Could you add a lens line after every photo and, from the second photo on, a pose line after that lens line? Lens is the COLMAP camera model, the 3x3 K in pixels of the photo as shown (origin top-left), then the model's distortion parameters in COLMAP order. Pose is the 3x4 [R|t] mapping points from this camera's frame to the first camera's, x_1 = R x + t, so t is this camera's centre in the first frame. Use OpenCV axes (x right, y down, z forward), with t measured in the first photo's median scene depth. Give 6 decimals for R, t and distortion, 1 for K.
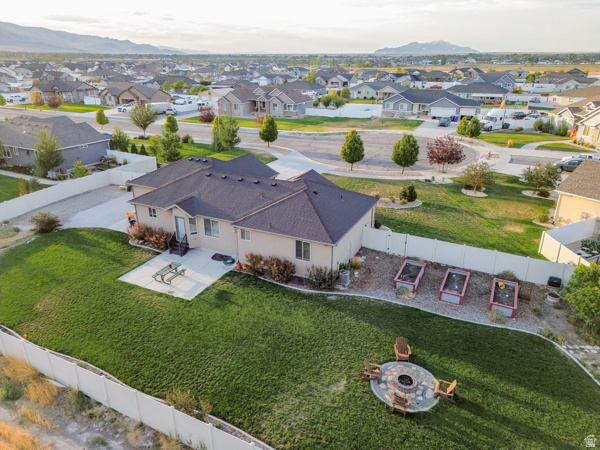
lens RADIAL K [[423.2, 0, 300.0], [0, 423.2, 225.0], [0, 0, 1]] dist [0.057050, -0.043248]
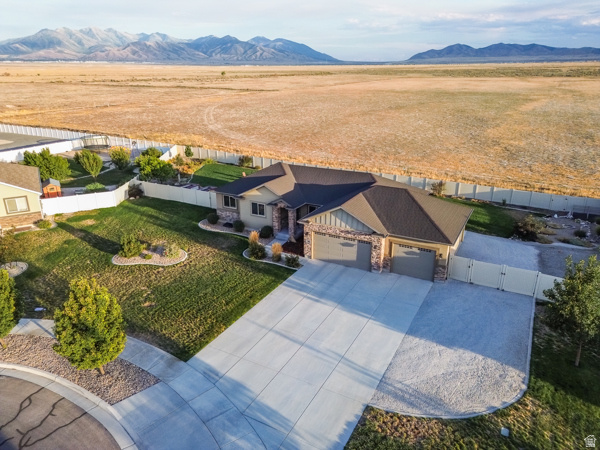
lens RADIAL K [[423.2, 0, 300.0], [0, 423.2, 225.0], [0, 0, 1]] dist [0.057050, -0.043248]
pose [[-0.998873, -0.018365, 0.043767, -0.094223], [0.015927, 0.738954, 0.673568, -0.697226], [-0.044711, 0.673506, -0.737828, 1.728691]]
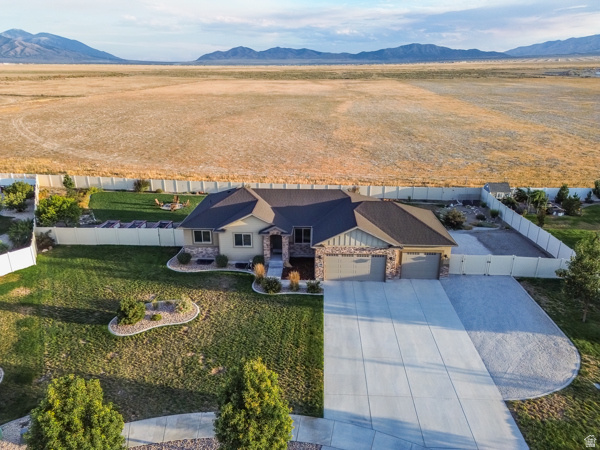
lens RADIAL K [[423.2, 0, 300.0], [0, 423.2, 225.0], [0, 0, 1]] dist [0.057050, -0.043248]
pose [[-0.917615, 0.132625, -0.374690, 0.277439], [-0.154037, 0.750358, 0.642834, -0.708801], [0.366408, 0.647590, -0.668111, 1.631801]]
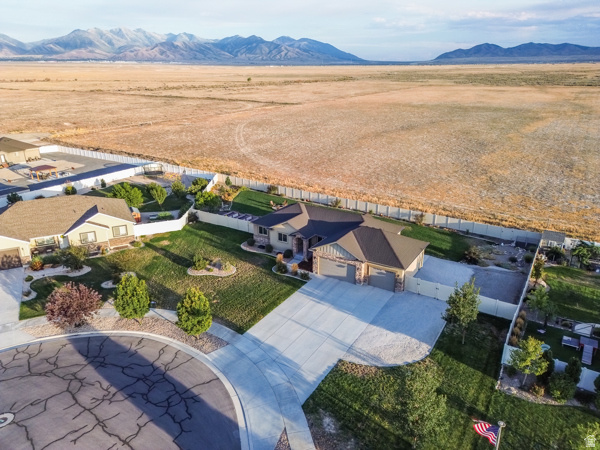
lens RADIAL K [[423.2, 0, 300.0], [0, 423.2, 225.0], [0, 0, 1]] dist [0.057050, -0.043248]
pose [[-0.994906, -0.038715, 0.093072, -0.142342], [0.034273, 0.738382, 0.673511, -1.052345], [-0.094797, 0.673270, -0.733294, 1.992906]]
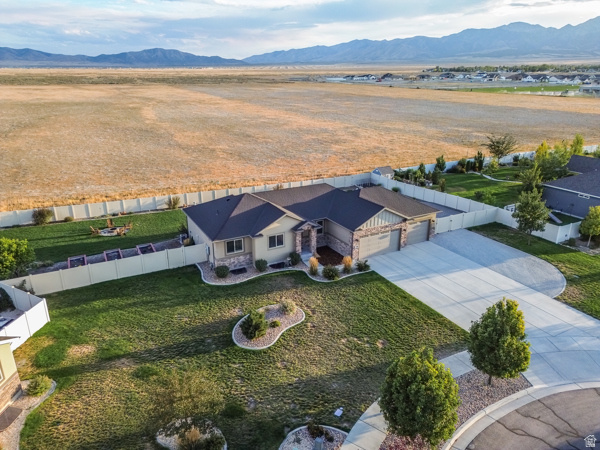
lens RADIAL K [[423.2, 0, 300.0], [0, 423.2, 225.0], [0, 0, 1]] dist [0.057050, -0.043248]
pose [[-0.581278, 0.267595, -0.768446, 0.747063], [-0.310553, 0.799938, 0.513474, -0.604409], [0.752112, 0.537115, -0.381884, 1.371438]]
